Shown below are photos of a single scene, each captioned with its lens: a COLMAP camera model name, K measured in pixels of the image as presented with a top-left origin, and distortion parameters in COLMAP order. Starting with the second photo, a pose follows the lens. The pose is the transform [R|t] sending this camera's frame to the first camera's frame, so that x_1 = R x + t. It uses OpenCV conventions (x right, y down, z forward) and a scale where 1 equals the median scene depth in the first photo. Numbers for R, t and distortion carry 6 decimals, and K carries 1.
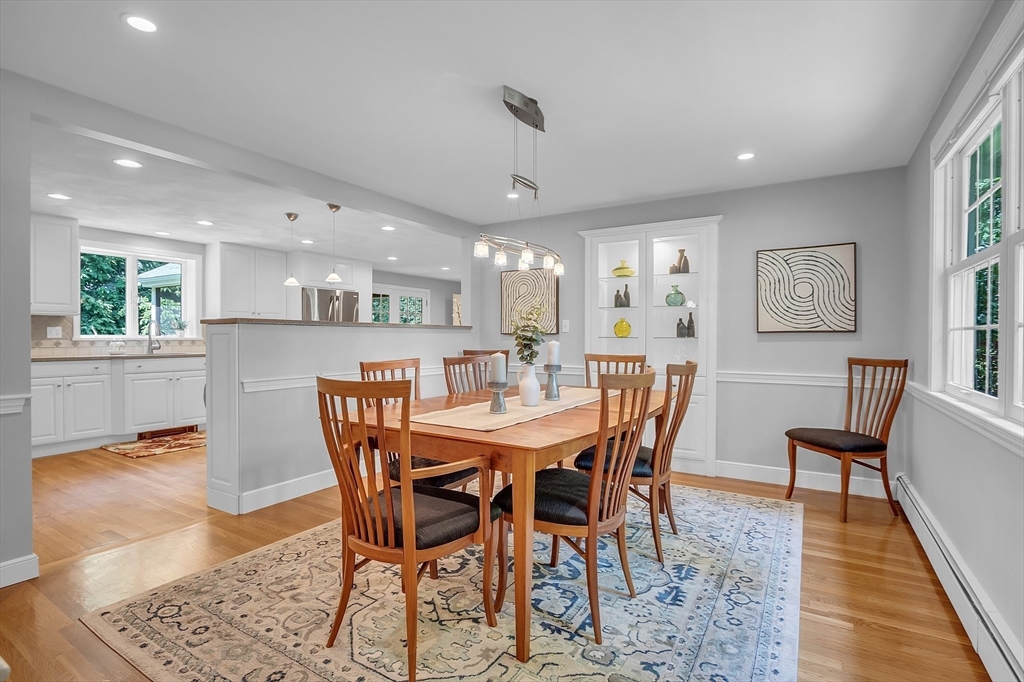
lens RADIAL K [[493.0, 0, 510.9], [0, 493.0, 341.8], [0, 0, 1]] dist [-0.005894, 0.000068]
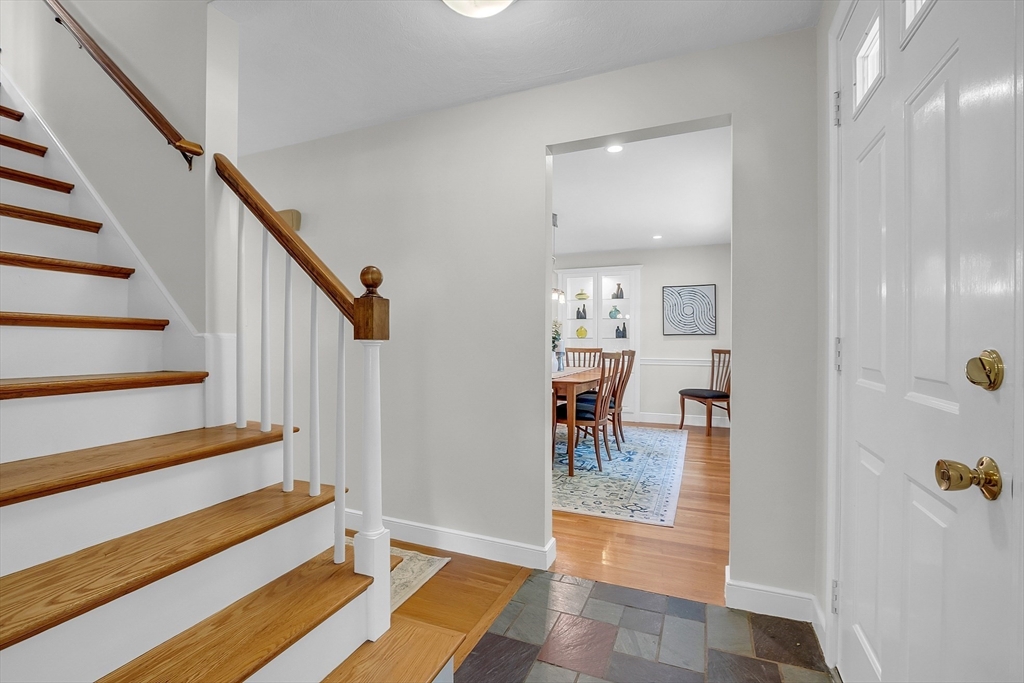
lens RADIAL K [[460.1, 0, 511.1], [0, 460.1, 345.5], [0, 0, 1]] dist [-0.020259, -0.000029]
pose [[0.988392, -0.005547, 0.151824, -0.244140], [0.005235, 0.999983, 0.002452, 0.010511], [-0.151835, -0.001628, 0.988405, -0.457708]]
